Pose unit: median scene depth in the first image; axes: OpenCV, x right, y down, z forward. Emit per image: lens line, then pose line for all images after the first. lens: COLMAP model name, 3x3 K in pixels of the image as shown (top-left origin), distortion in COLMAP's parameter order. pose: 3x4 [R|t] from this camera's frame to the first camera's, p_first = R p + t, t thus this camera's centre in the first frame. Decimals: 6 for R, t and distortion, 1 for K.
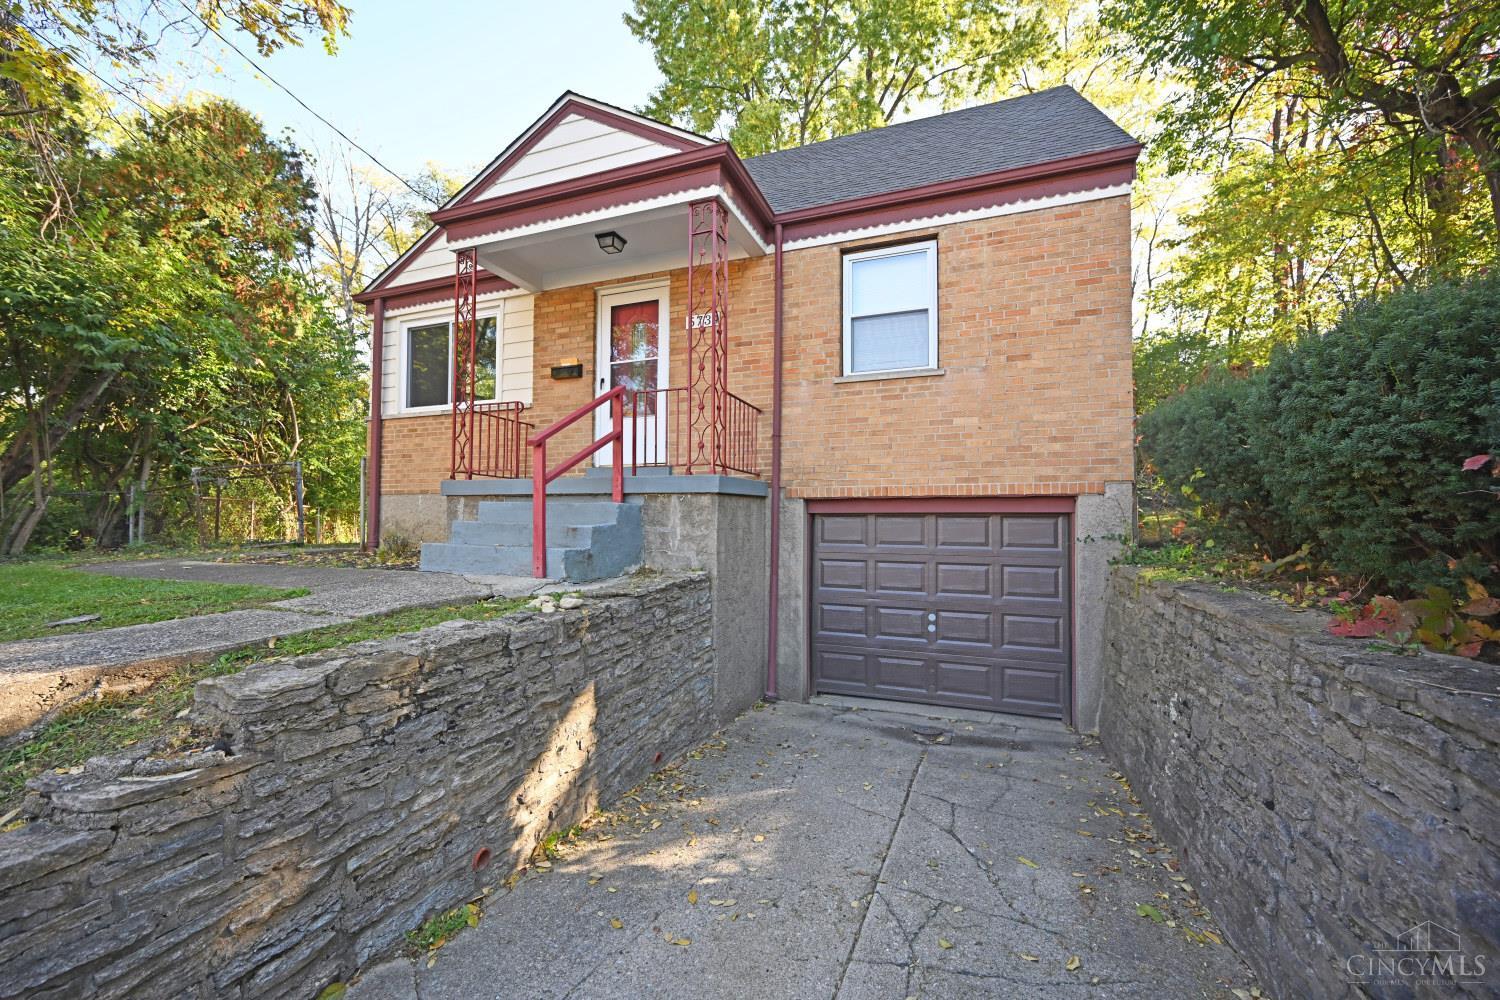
lens RADIAL K [[594.7, 0, 757.1], [0, 594.7, 493.9], [0, 0, 1]] dist [0.001925, -0.000861]
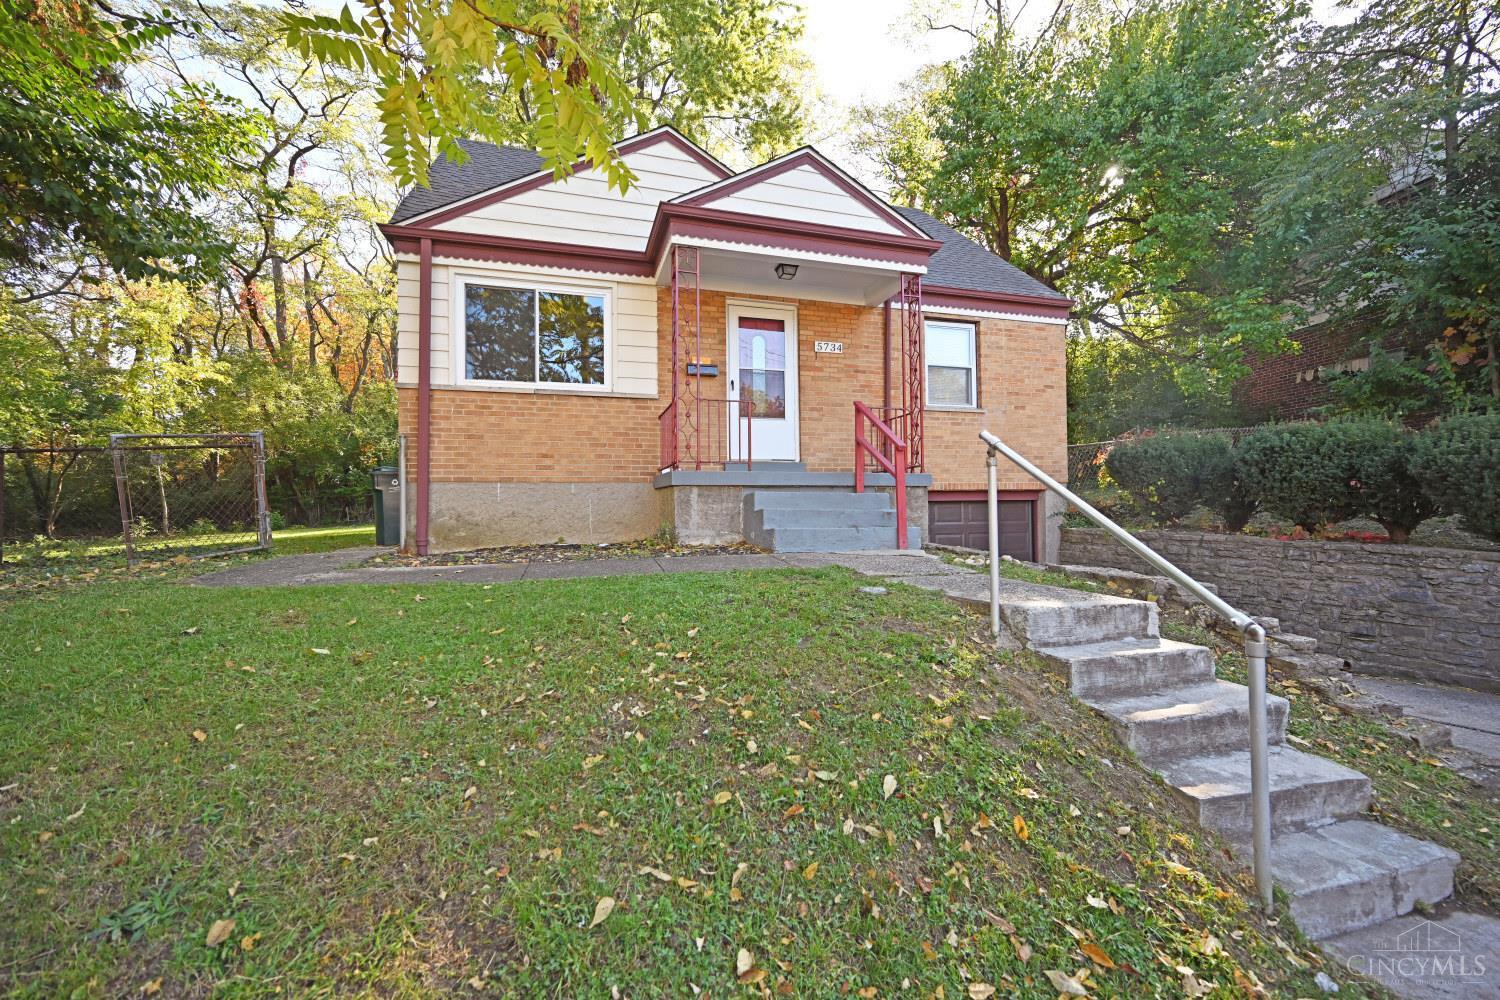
lens RADIAL K [[594.7, 0, 760.7], [0, 594.7, 495.6], [0, 0, 1]] dist [0.001925, -0.000861]
pose [[0.790467, 0.002523, 0.612500, -1.043092], [-0.012985, 0.999836, 0.012640, 0.006216], [-0.612367, -0.017945, 0.790370, 0.102976]]
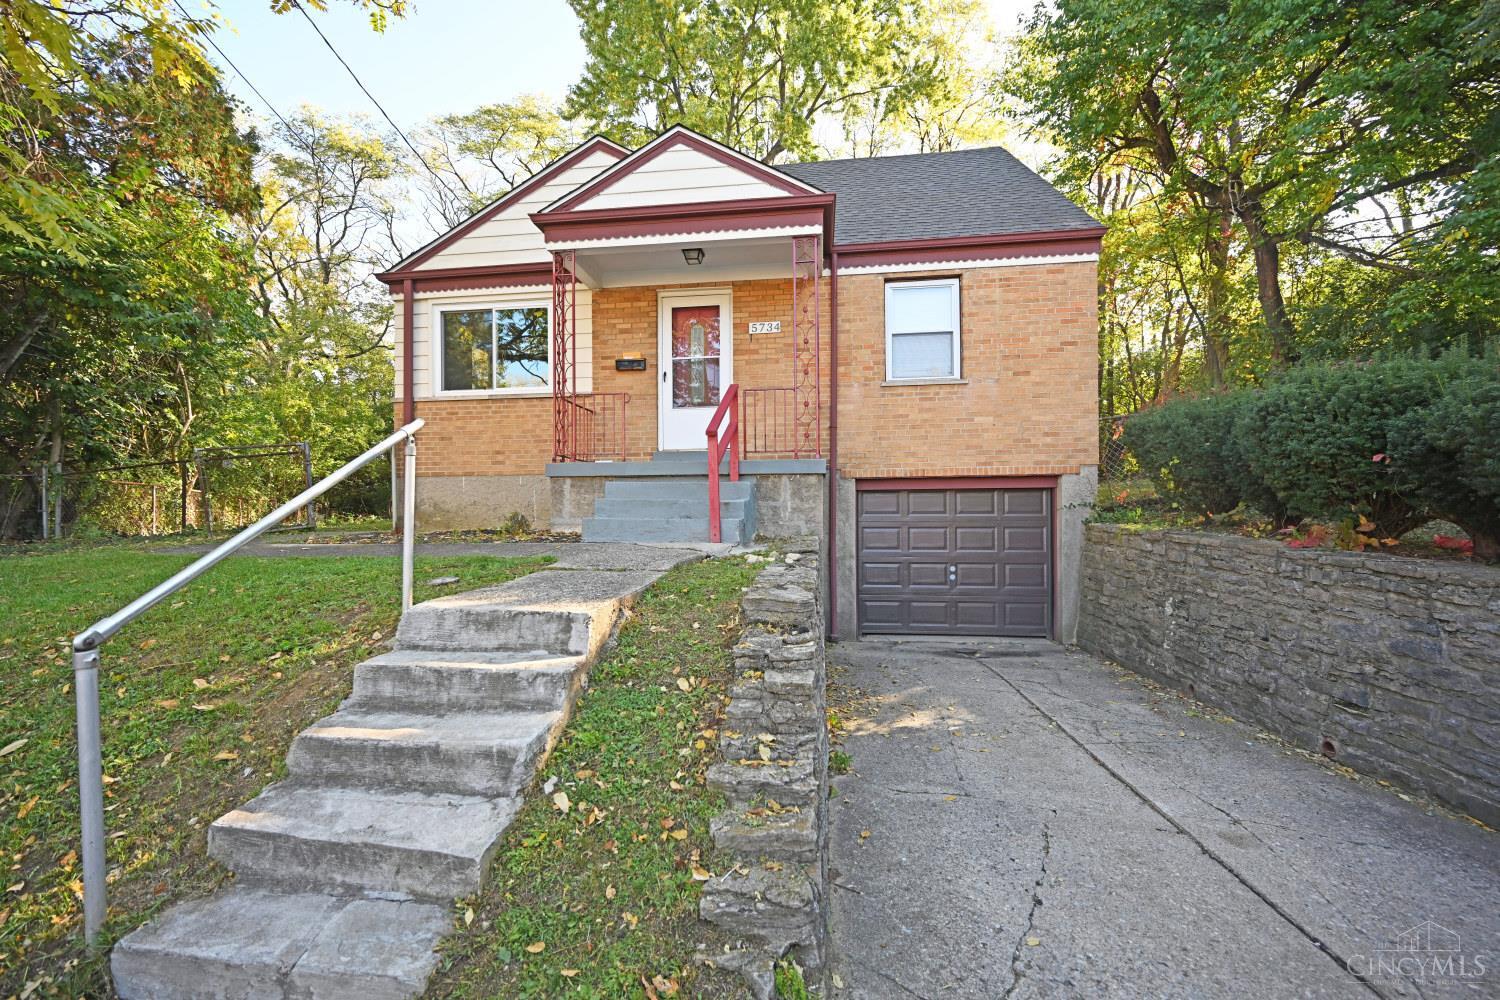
lens RADIAL K [[594.7, 0, 760.3], [0, 594.7, 487.7], [0, 0, 1]] dist [0.001925, -0.000861]
pose [[0.970007, -0.007547, 0.242961, -0.418551], [0.002801, 0.999799, 0.019873, 0.002072], [-0.243062, -0.018597, 0.969833, -0.154682]]
